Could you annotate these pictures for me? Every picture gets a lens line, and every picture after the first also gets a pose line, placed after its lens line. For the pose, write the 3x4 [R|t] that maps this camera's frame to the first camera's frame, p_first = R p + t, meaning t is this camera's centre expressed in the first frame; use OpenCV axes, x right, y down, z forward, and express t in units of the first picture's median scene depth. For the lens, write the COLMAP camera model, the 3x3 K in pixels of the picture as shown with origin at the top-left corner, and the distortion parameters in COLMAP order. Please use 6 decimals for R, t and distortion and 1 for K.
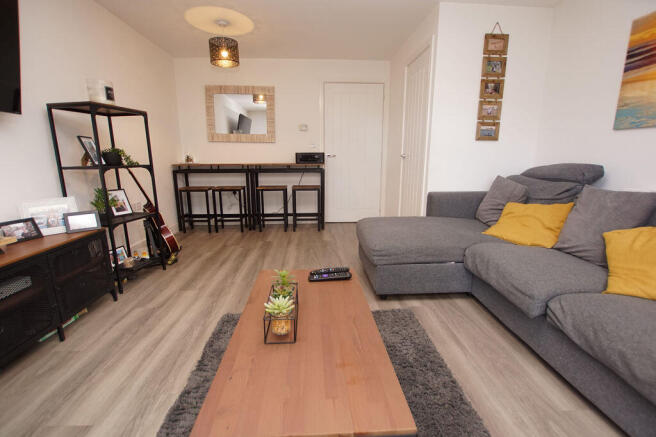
lens RADIAL K [[301.3, 0, 327.4], [0, 301.3, 221.8], [0, 0, 1]] dist [-0.017838, -0.000460]
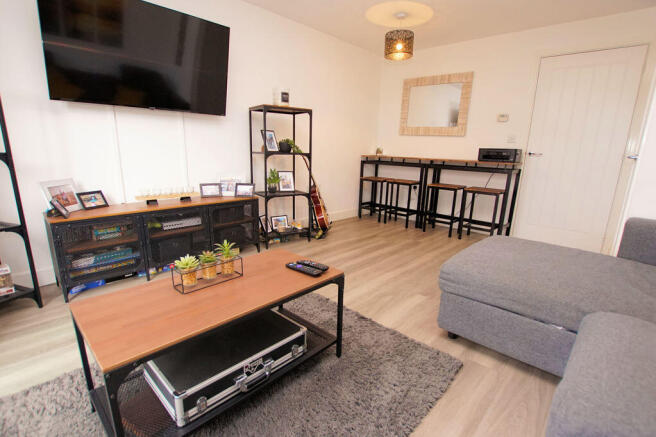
lens RADIAL K [[312.3, 0, 328.0], [0, 312.3, 218.5], [0, 0, 1]] dist [-0.000687, -0.000092]
pose [[0.707089, 0.181748, -0.683368, 0.304323], [-0.182360, 0.980584, 0.072105, -0.029086], [0.683205, 0.073635, 0.726504, 0.118566]]
